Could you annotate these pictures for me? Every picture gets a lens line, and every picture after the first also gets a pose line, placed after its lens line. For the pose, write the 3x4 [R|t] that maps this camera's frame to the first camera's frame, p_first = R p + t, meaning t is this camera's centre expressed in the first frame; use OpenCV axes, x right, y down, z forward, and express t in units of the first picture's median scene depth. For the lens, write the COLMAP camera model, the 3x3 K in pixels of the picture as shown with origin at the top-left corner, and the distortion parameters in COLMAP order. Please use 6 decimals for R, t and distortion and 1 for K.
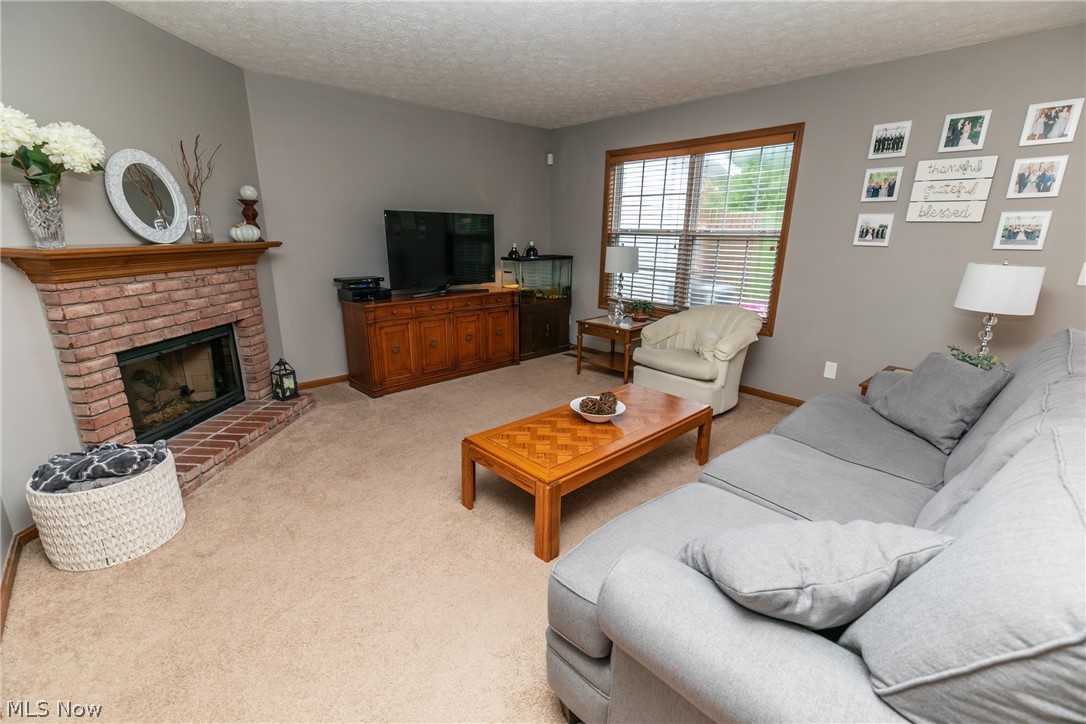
lens RADIAL K [[482.4, 0, 542.9], [0, 482.4, 370.5], [0, 0, 1]] dist [0.001577, -0.000315]
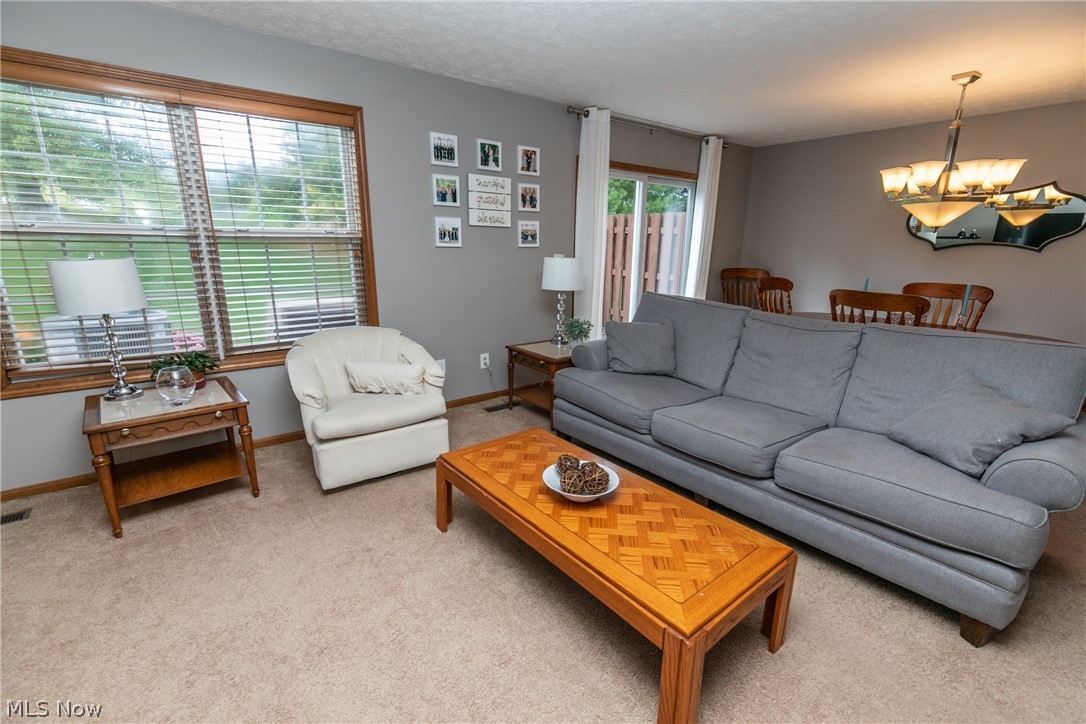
lens RADIAL K [[482.4, 0, 542.9], [0, 482.4, 370.5], [0, 0, 1]] dist [0.001577, -0.000315]
pose [[0.084010, -0.269940, 0.959205, -0.442076], [0.263993, 0.934241, 0.239793, -0.215655], [-0.960859, 0.233079, 0.149748, 0.744489]]
